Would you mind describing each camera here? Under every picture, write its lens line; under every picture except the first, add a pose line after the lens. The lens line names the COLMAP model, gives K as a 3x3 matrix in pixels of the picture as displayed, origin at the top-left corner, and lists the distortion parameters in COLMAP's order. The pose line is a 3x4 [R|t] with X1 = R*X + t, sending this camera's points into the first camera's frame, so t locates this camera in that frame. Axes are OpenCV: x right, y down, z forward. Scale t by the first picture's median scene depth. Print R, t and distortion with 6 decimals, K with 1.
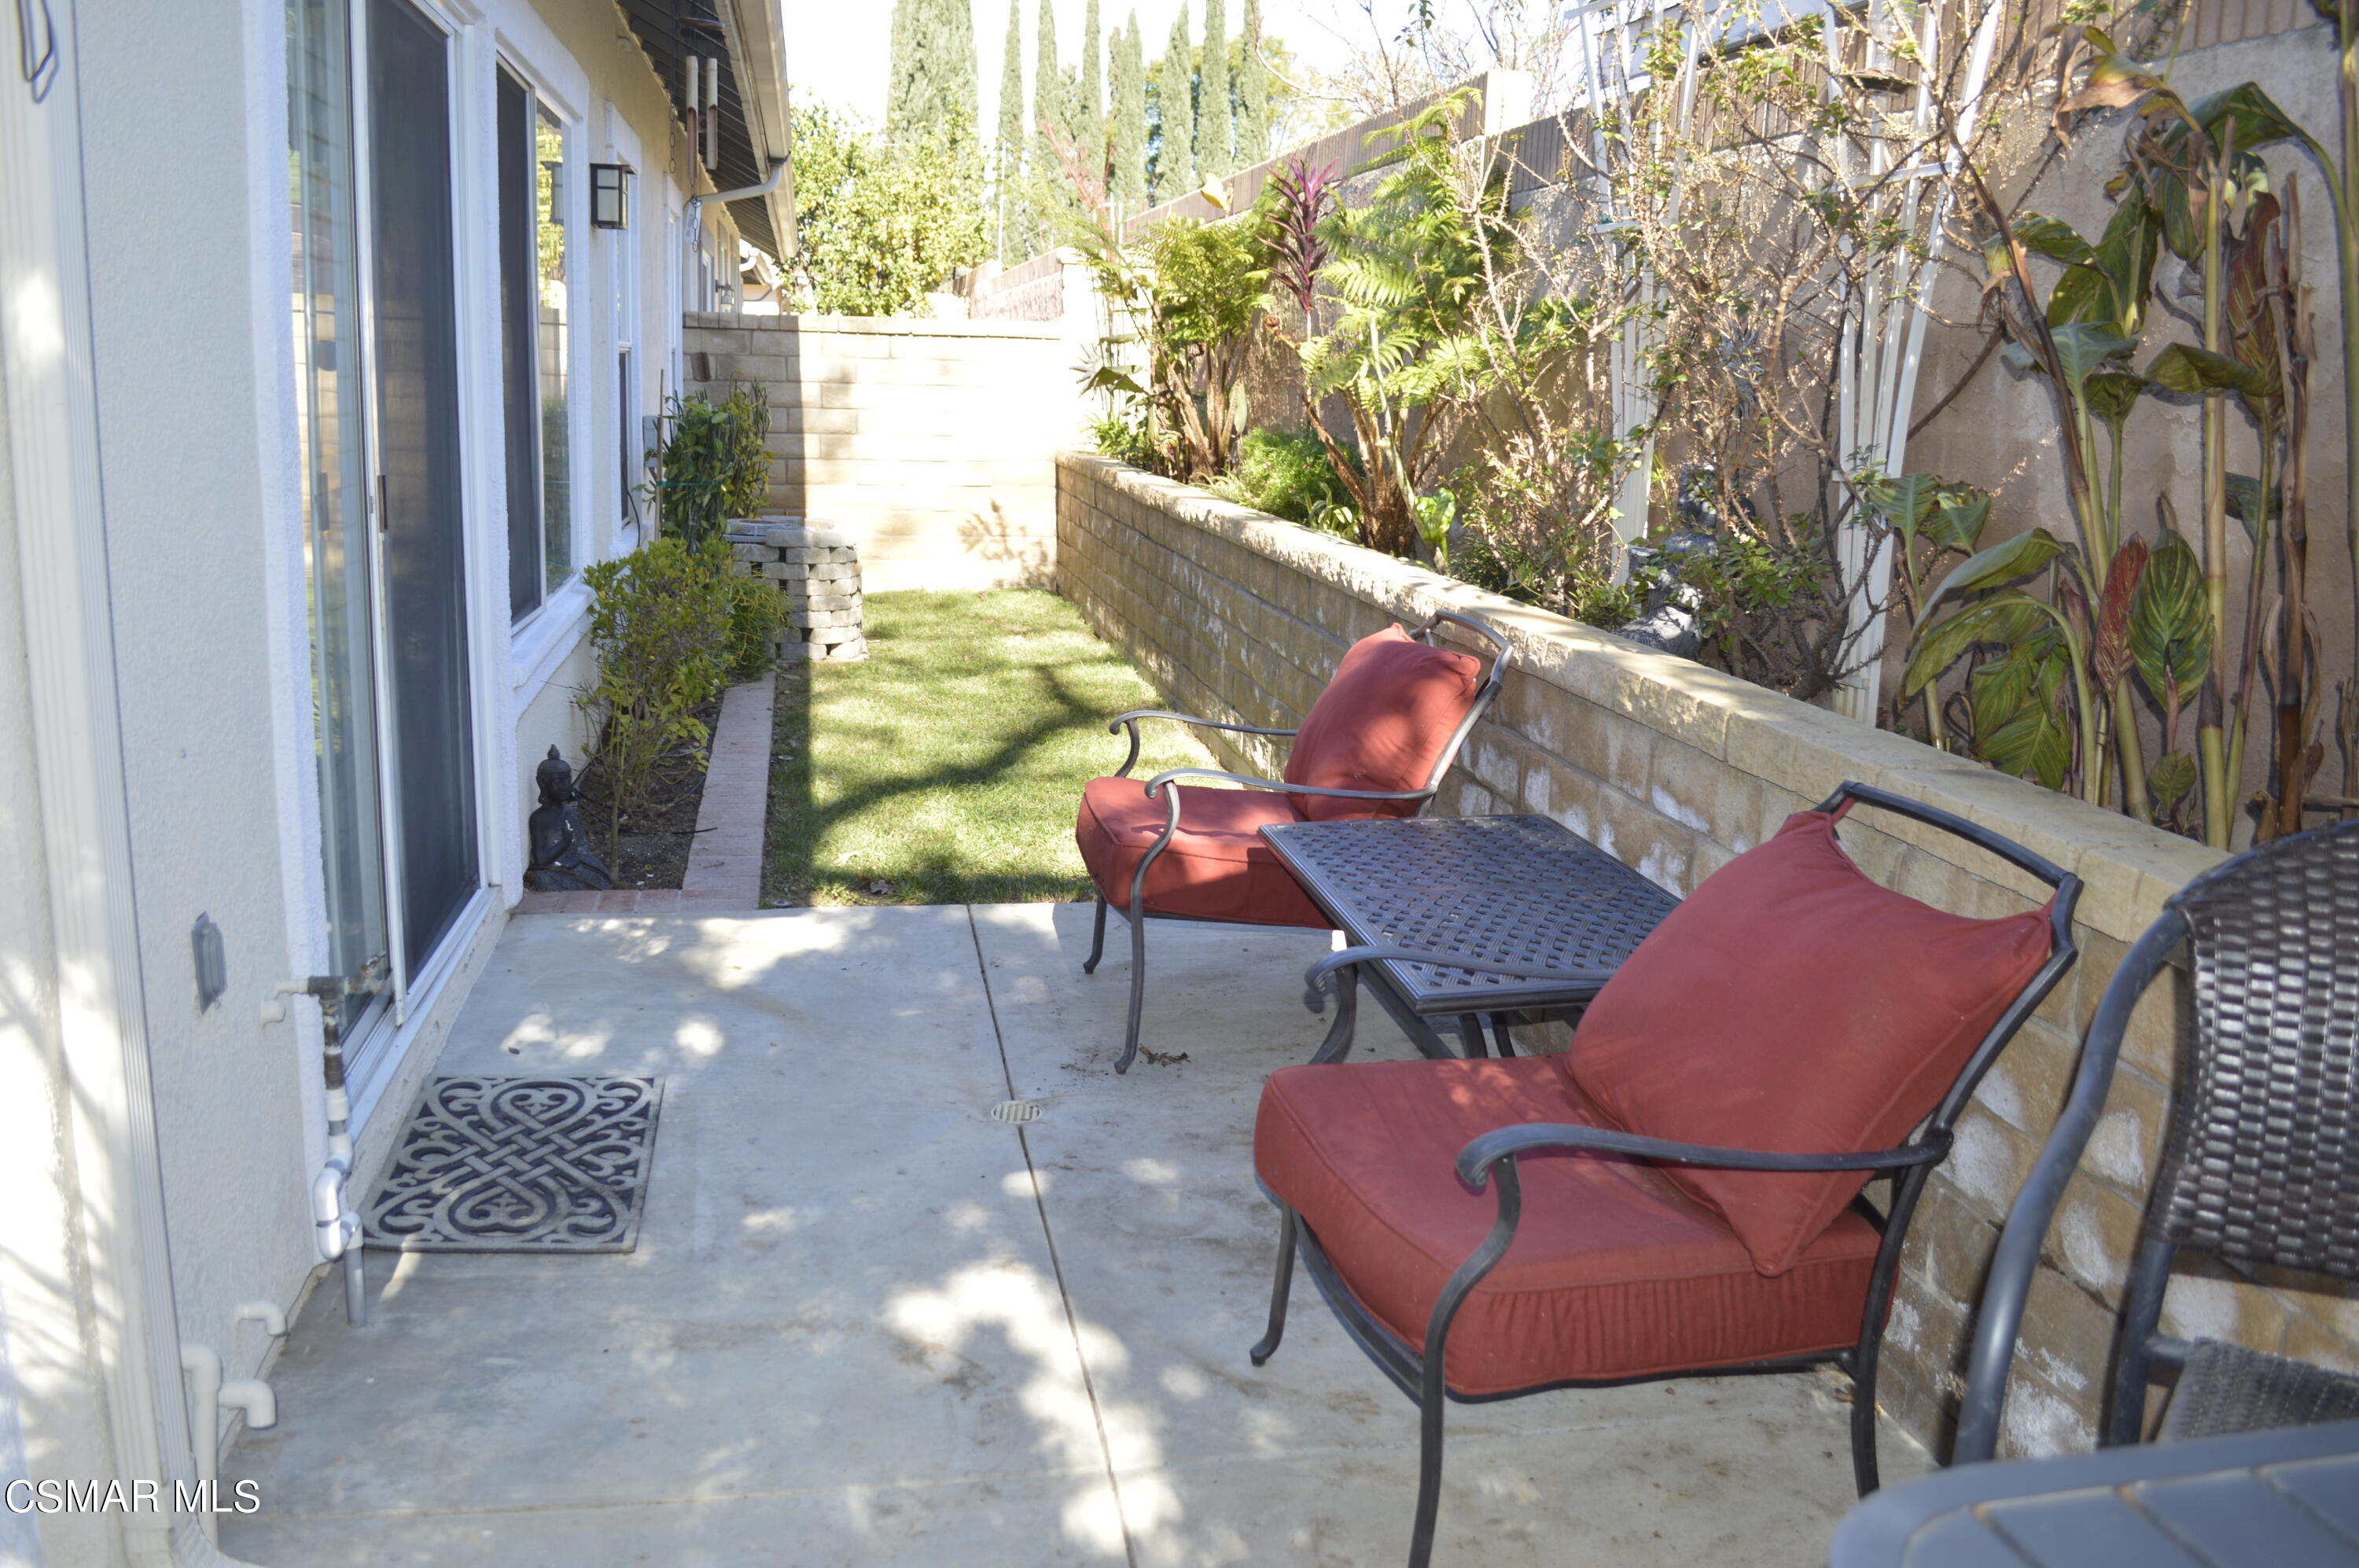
lens RADIAL K [[1852.7, 0, 1179.5], [0, 1852.7, 784.0], [0, 0, 1]] dist [-0.084132, 0.004169]
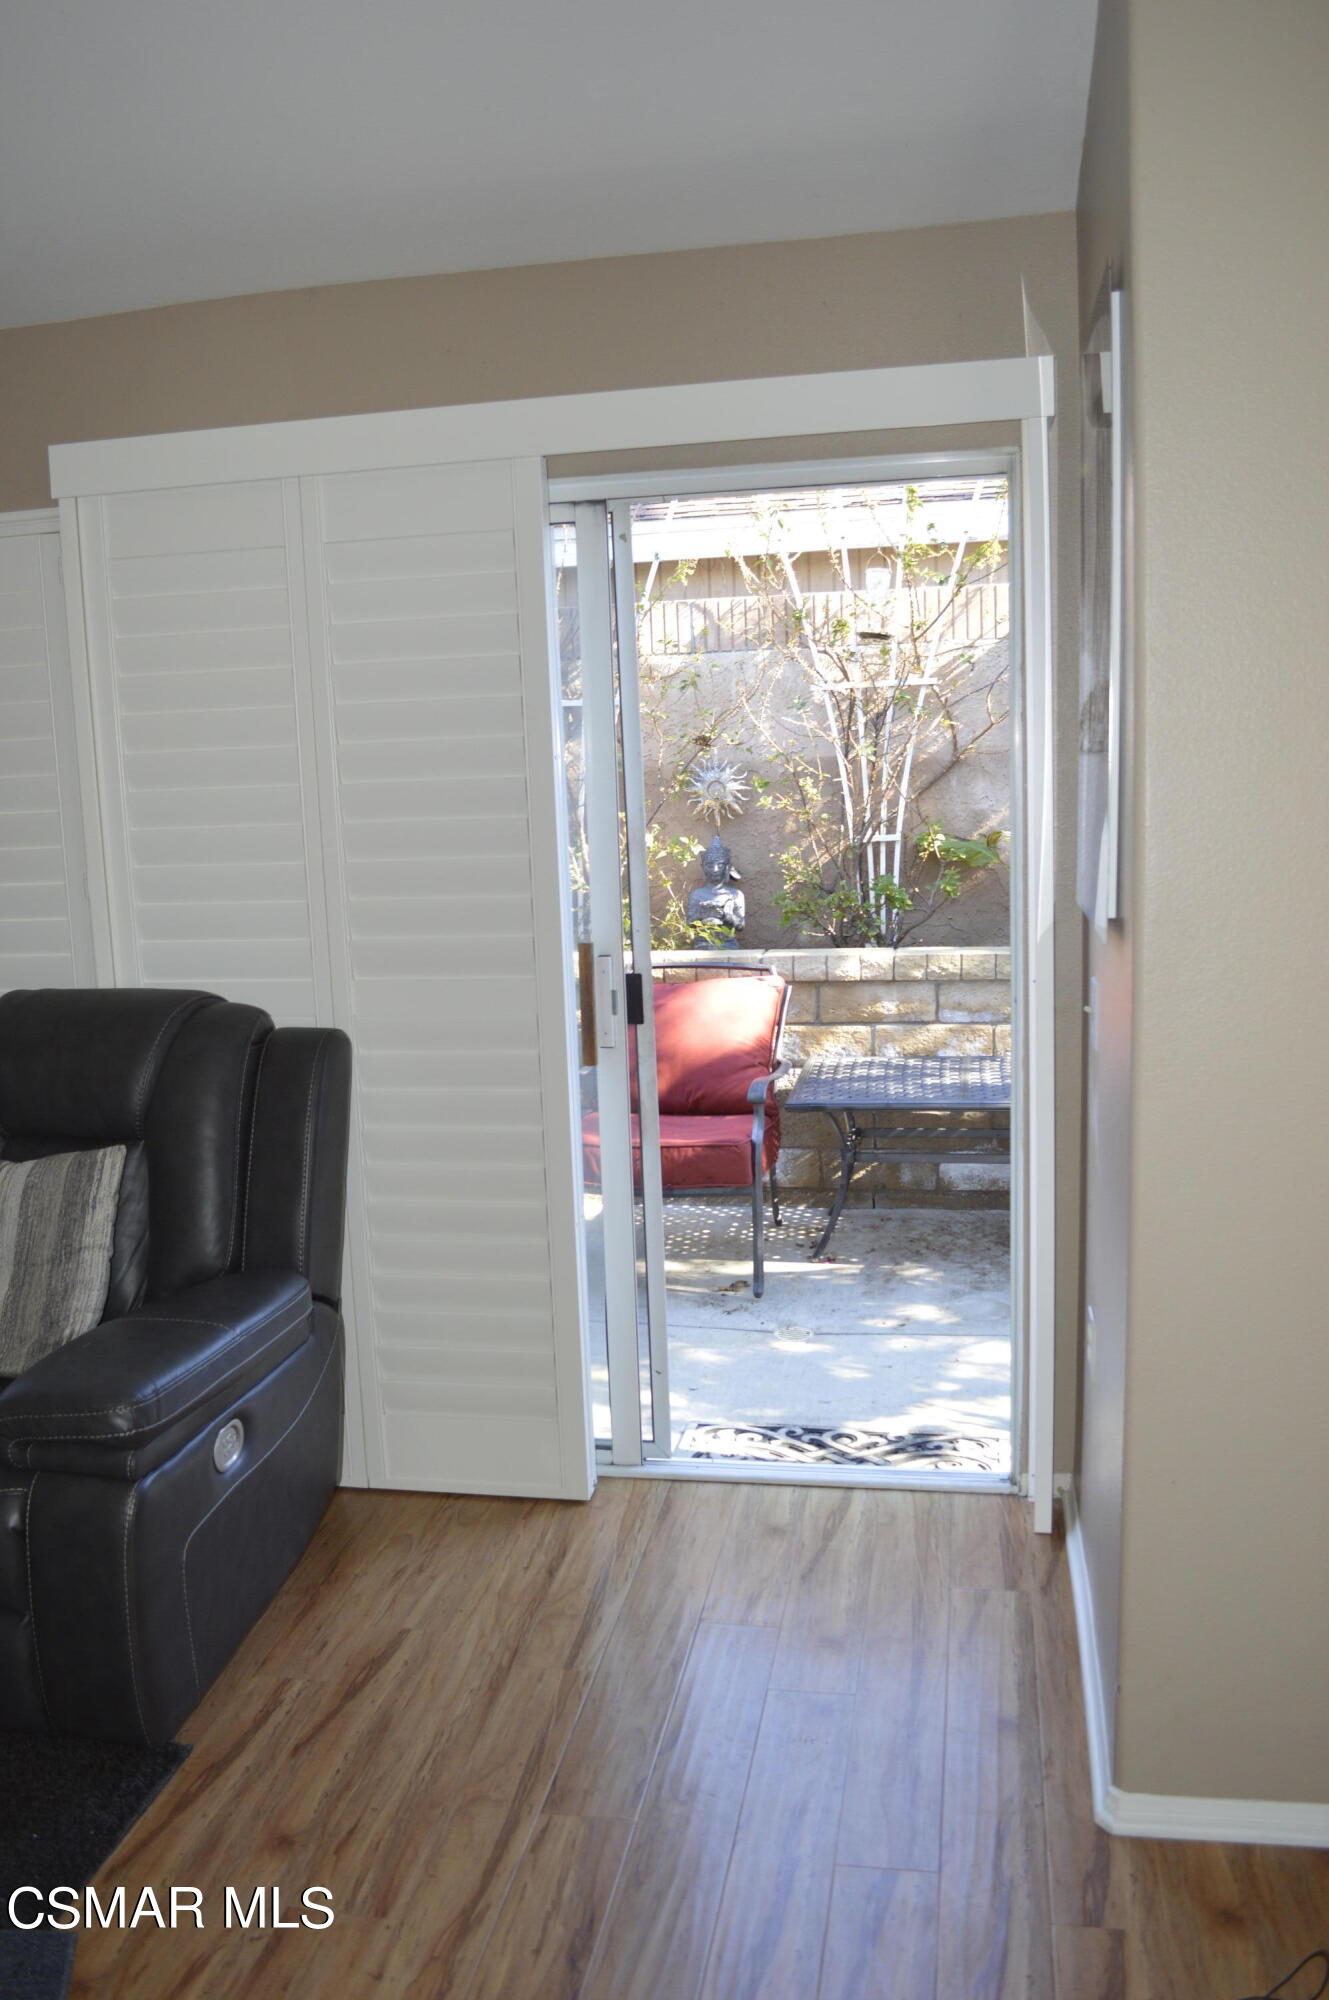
lens RADIAL K [[1570.7, 0, 664.5], [0, 1570.7, 1000.0], [0, 0, 1]] dist [-0.084132, 0.004169]
pose [[0.370650, -0.192727, 0.908556, -1.116999], [0.258158, 0.961063, 0.098548, -0.204994], [-0.892173, 0.198024, 0.405972, 0.519751]]
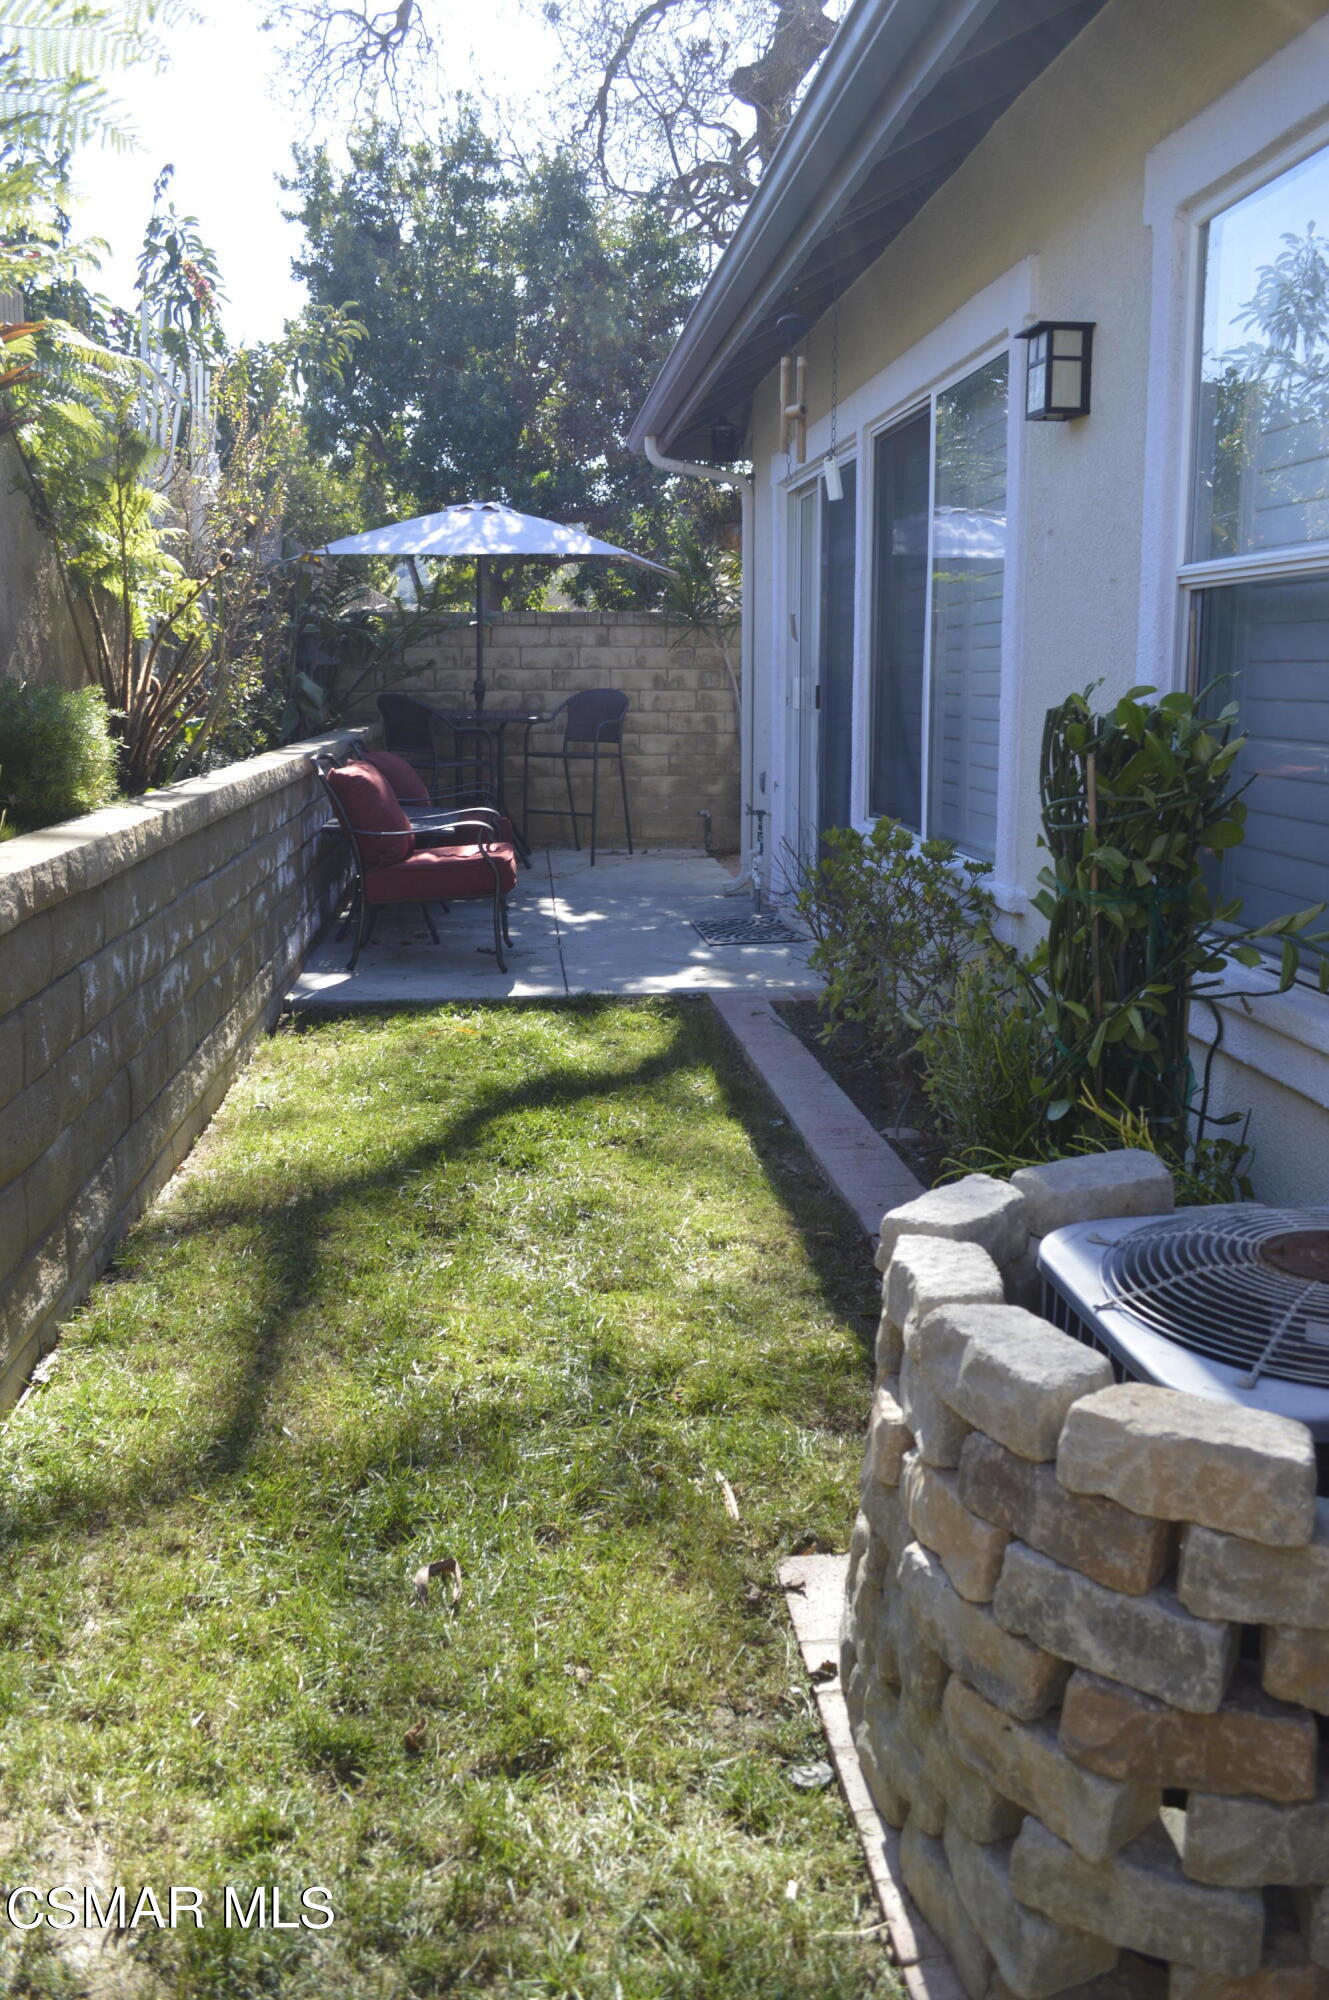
lens RADIAL K [[1570.7, 0, 664.5], [0, 1570.7, 1000.0], [0, 0, 1]] dist [-0.084132, 0.004169]
pose [[-0.995479, -0.051165, 0.080025, -0.371398], [-0.013123, 0.908523, 0.417629, -0.579368], [-0.094072, 0.414691, -0.905087, 2.696840]]
